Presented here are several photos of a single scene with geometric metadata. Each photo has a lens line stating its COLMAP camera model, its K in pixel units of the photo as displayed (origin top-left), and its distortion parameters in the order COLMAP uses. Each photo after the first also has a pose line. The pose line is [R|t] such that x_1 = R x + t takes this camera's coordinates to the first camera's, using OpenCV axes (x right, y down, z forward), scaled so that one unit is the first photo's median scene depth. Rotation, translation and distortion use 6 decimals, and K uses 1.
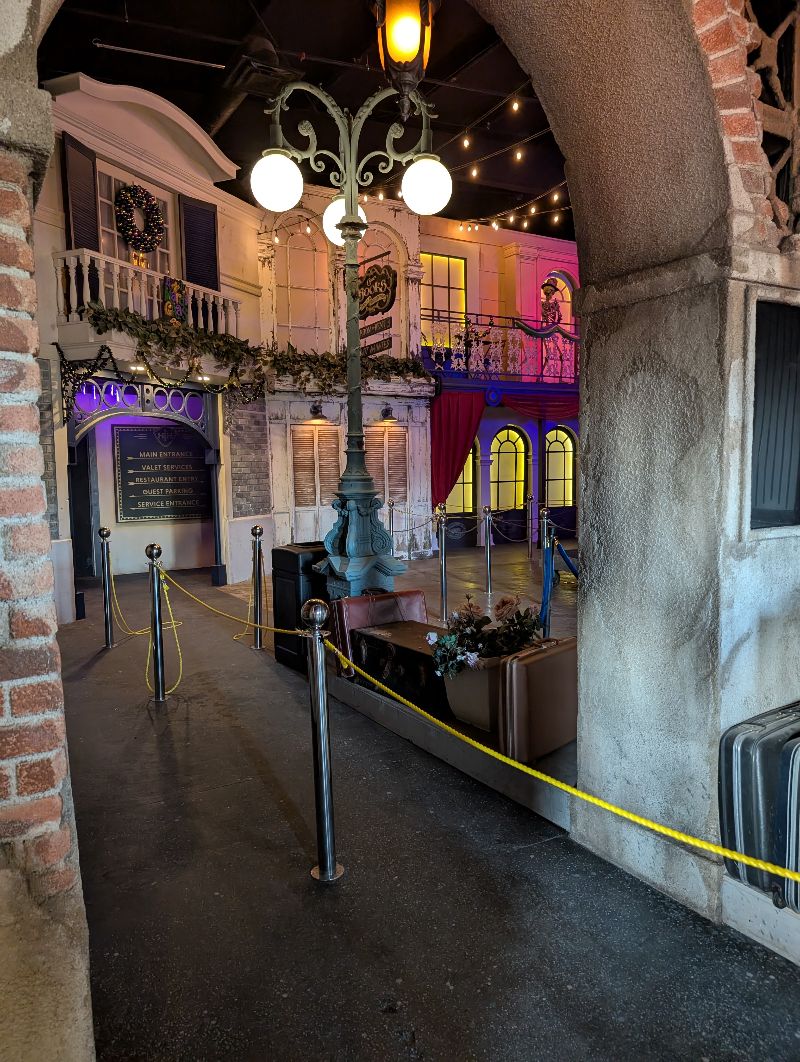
lens RADIAL K [[761.7, 0, 402.8], [0, 761.7, 538.2], [0, 0, 1]] dist [0.000013, 0.000597]
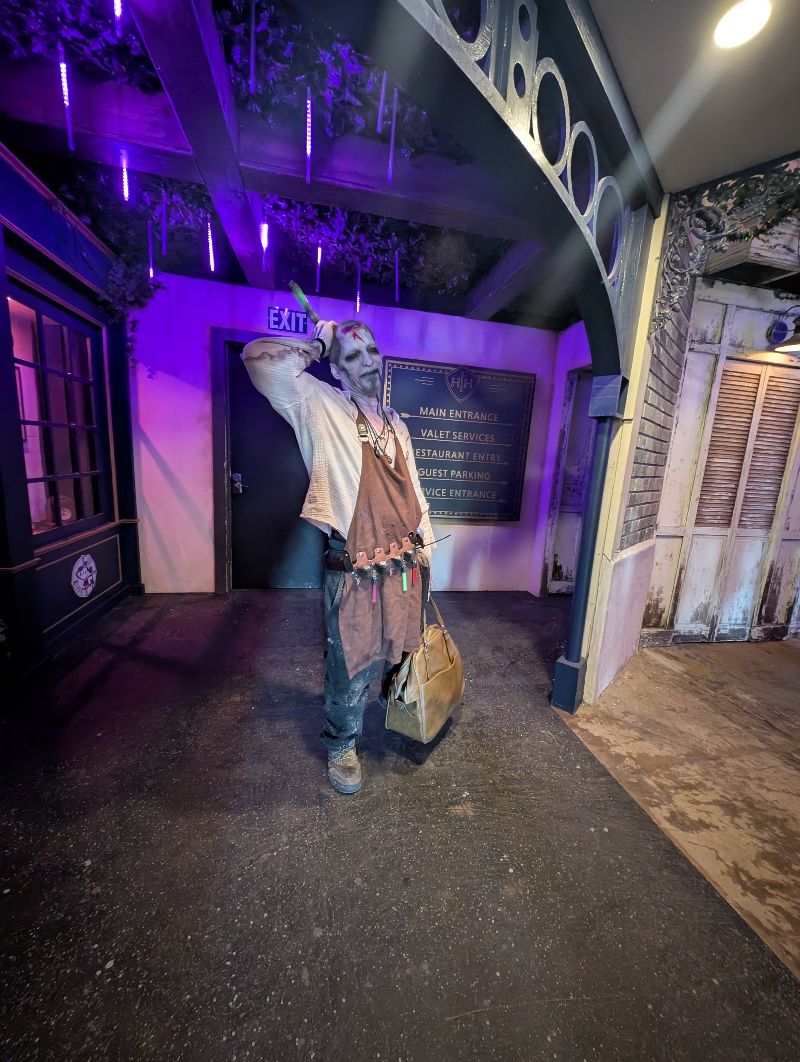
lens RADIAL K [[379.7, 0, 399.0], [0, 379.7, 527.1], [0, 0, 1]] dist [0.000280, 0.000020]
pose [[0.935943, 0.131570, -0.326648, -0.242465], [-0.104355, 0.989543, 0.099568, -0.044828], [0.336333, -0.059103, 0.939887, 0.684105]]
